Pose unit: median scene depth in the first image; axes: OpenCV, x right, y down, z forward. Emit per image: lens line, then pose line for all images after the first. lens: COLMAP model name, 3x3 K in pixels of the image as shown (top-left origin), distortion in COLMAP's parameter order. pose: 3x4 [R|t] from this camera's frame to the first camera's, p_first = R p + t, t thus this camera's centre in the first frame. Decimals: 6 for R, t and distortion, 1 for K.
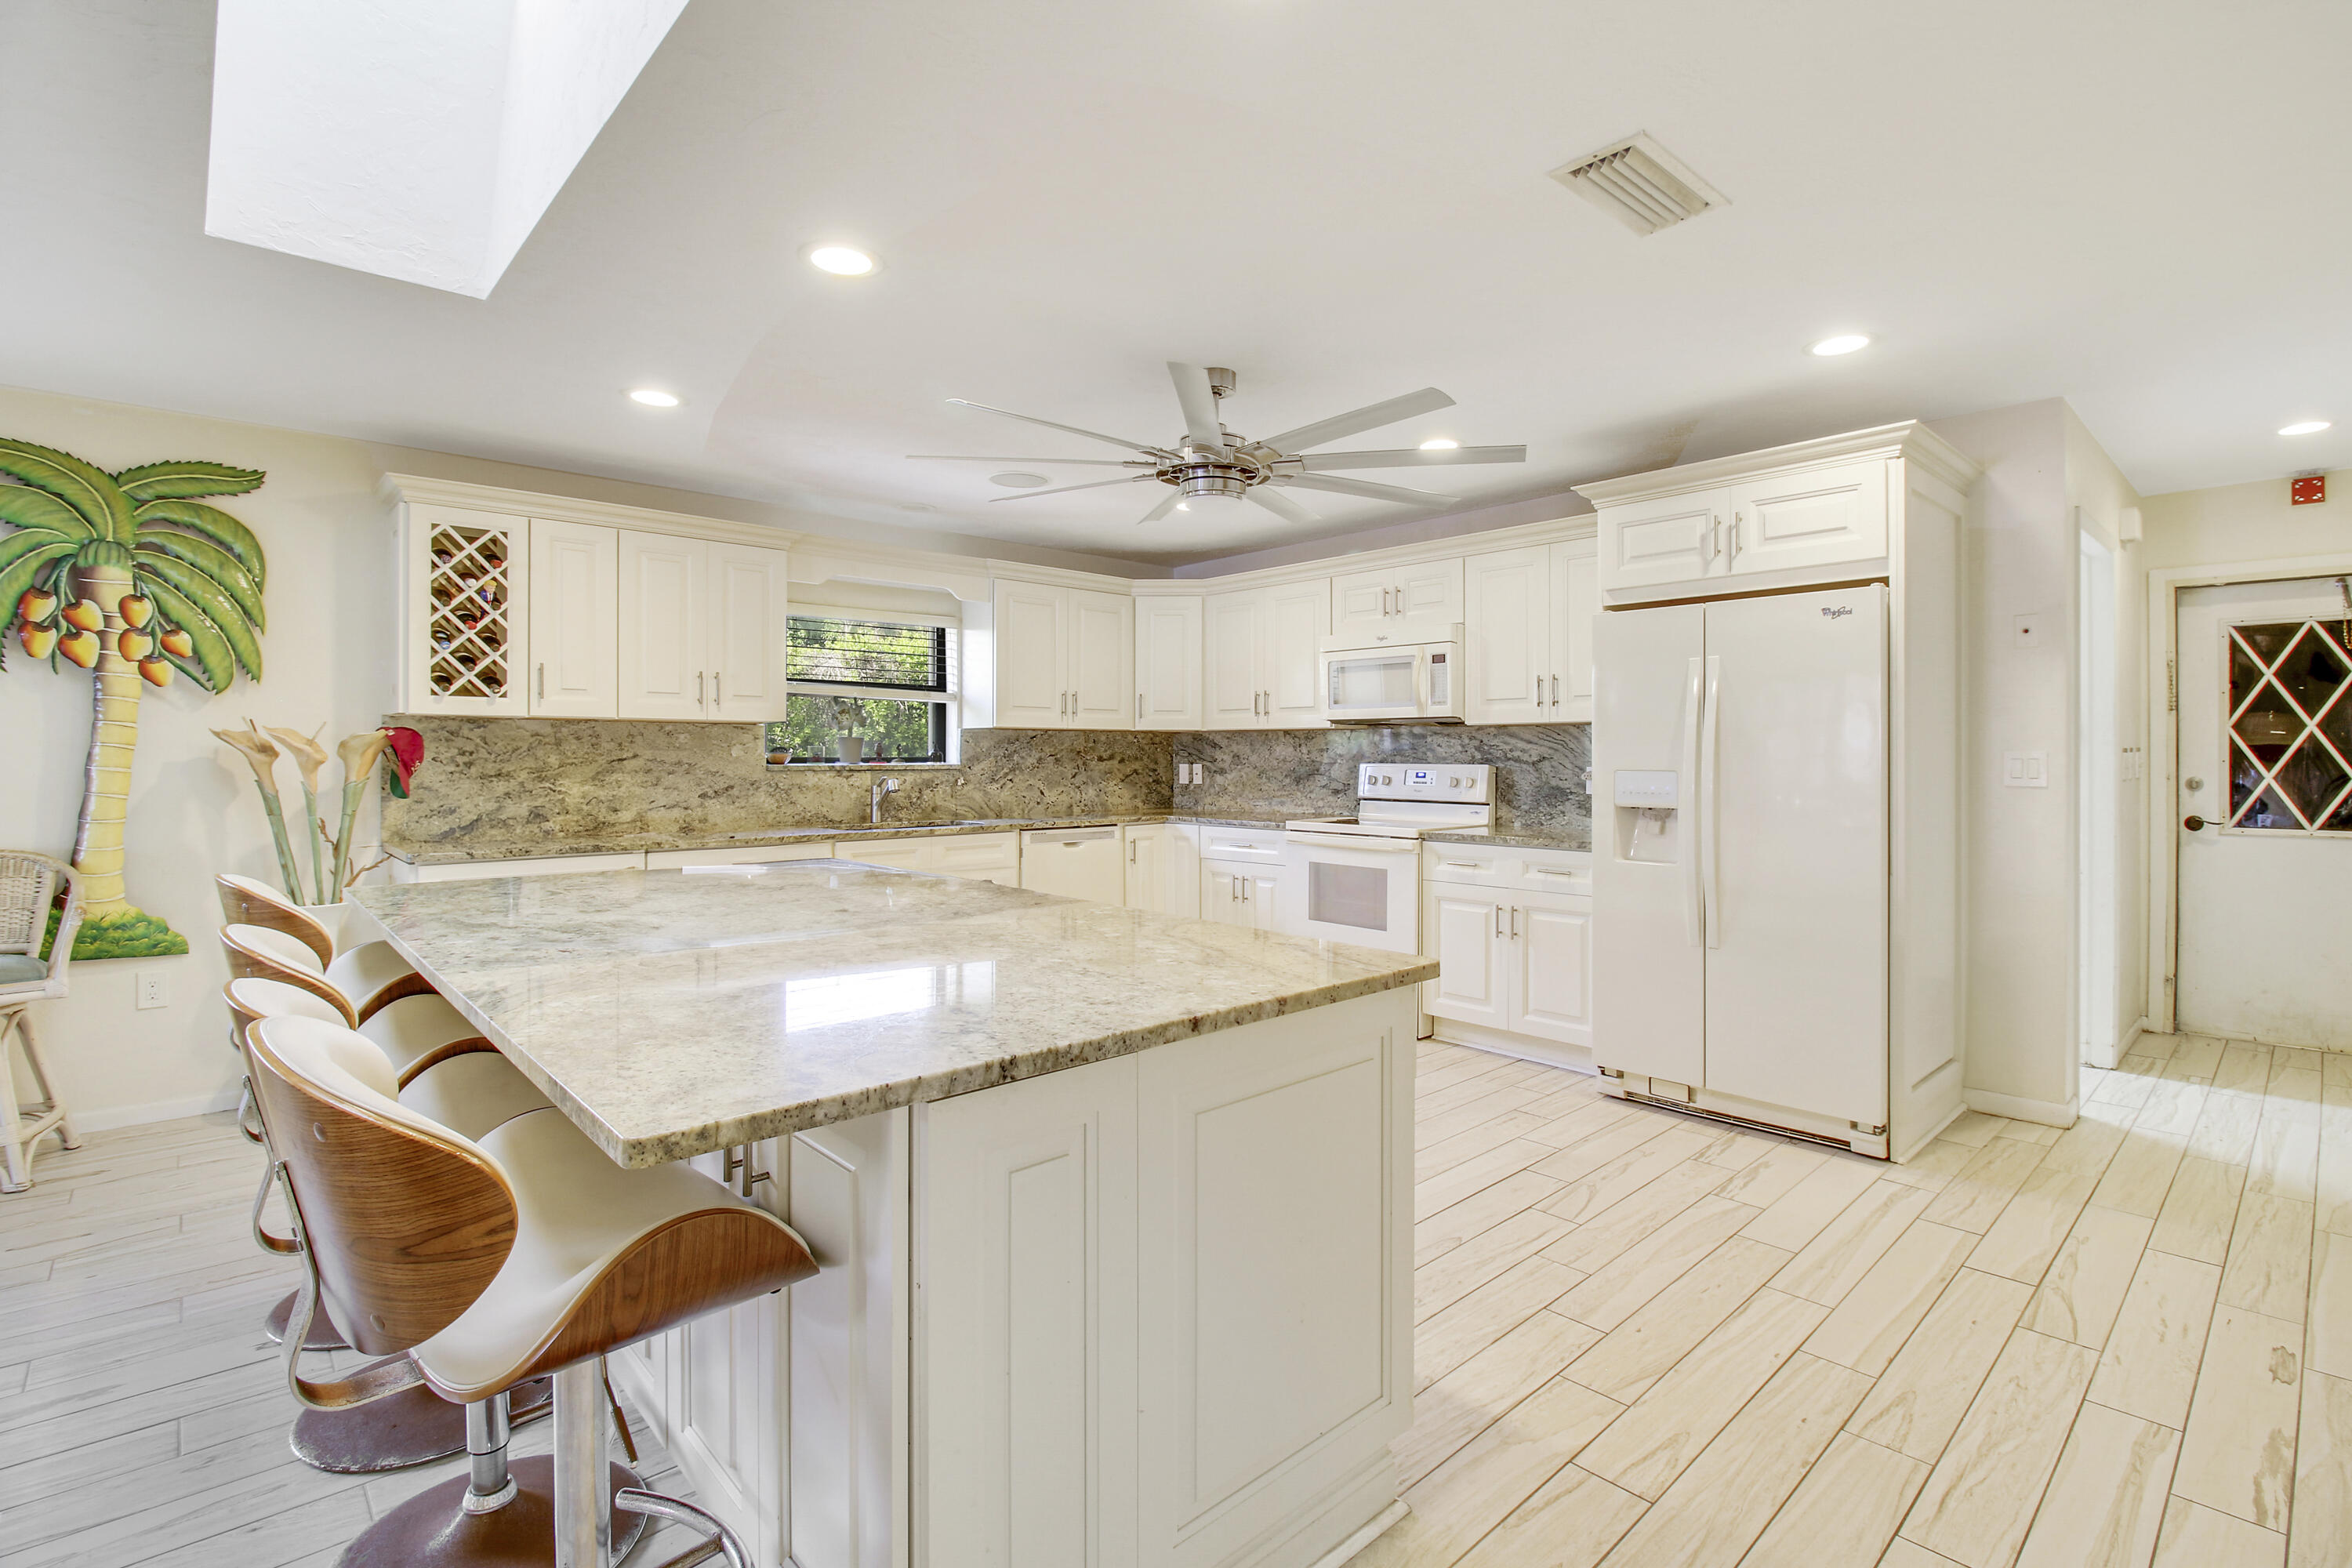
lens RADIAL K [[1088.2, 0, 1180.2], [0, 1088.2, 751.2], [0, 0, 1]] dist [0.003006, -0.021744]
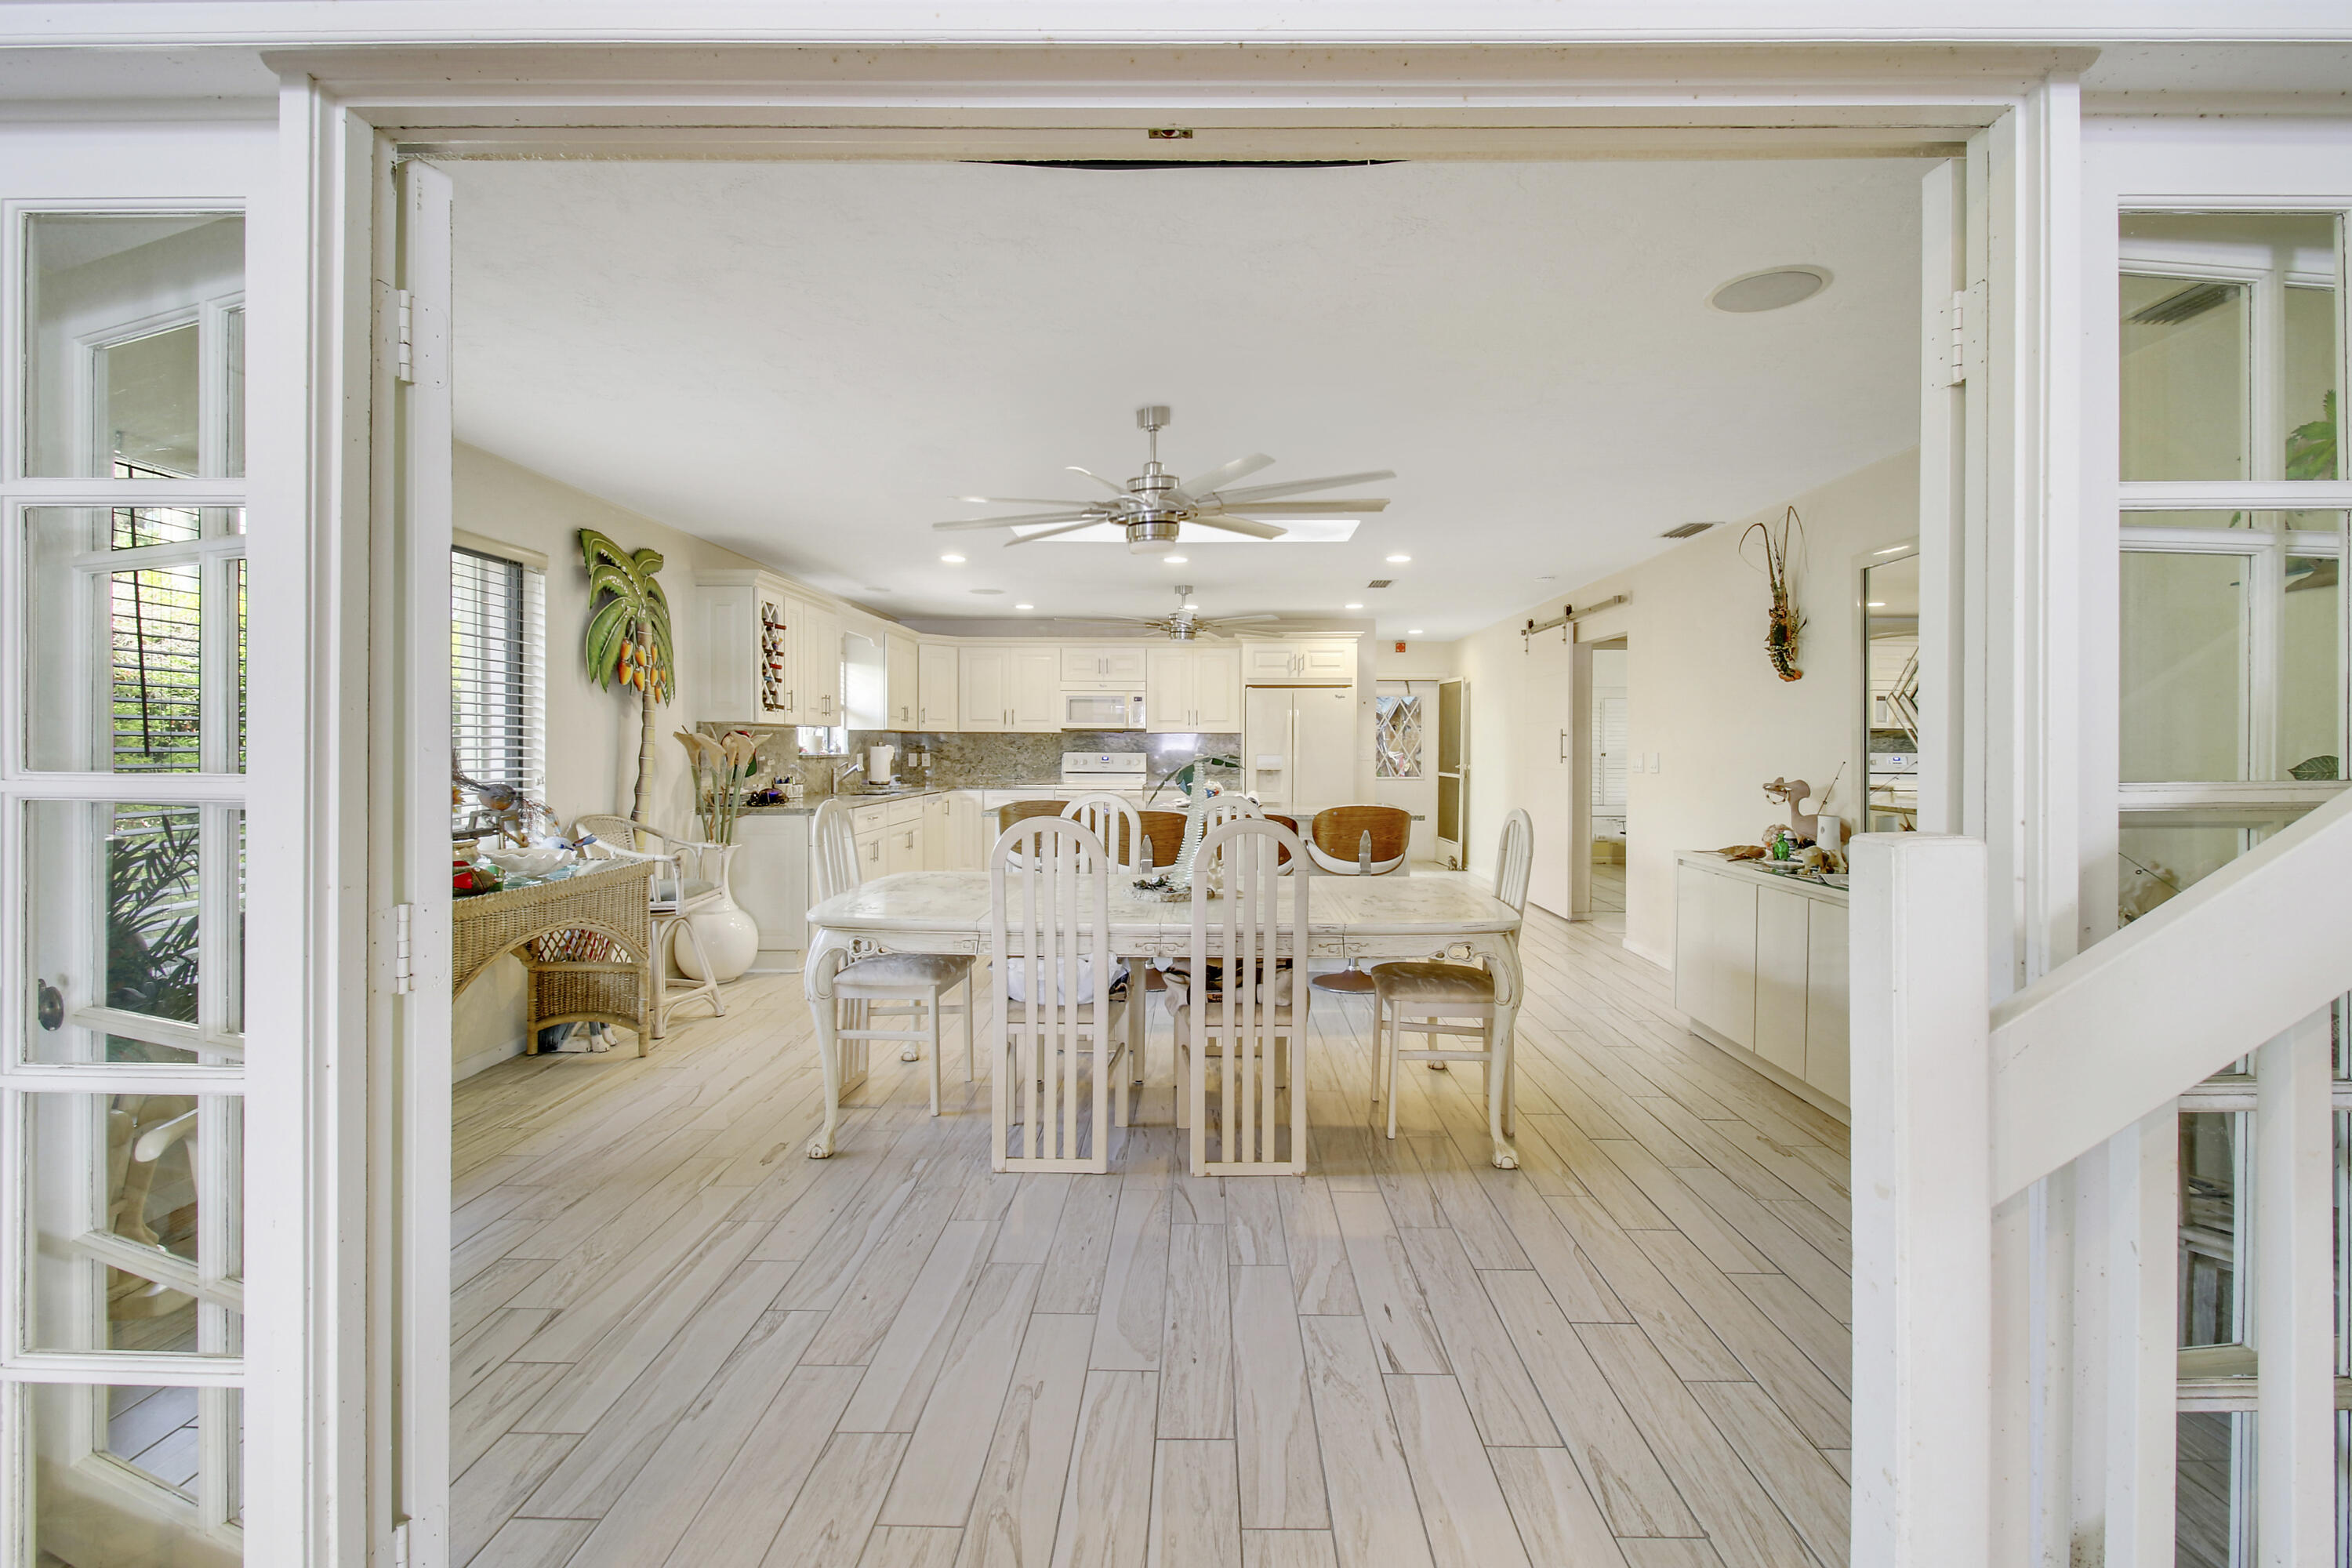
lens RADIAL K [[1088.2, 0, 1180.2], [0, 1088.2, 751.2], [0, 0, 1]] dist [0.003006, -0.021744]
pose [[0.689971, 0.000307, 0.723837, -1.070408], [-0.004983, 0.999978, 0.004326, 0.000615], [-0.723820, -0.006591, 0.689958, -0.394348]]
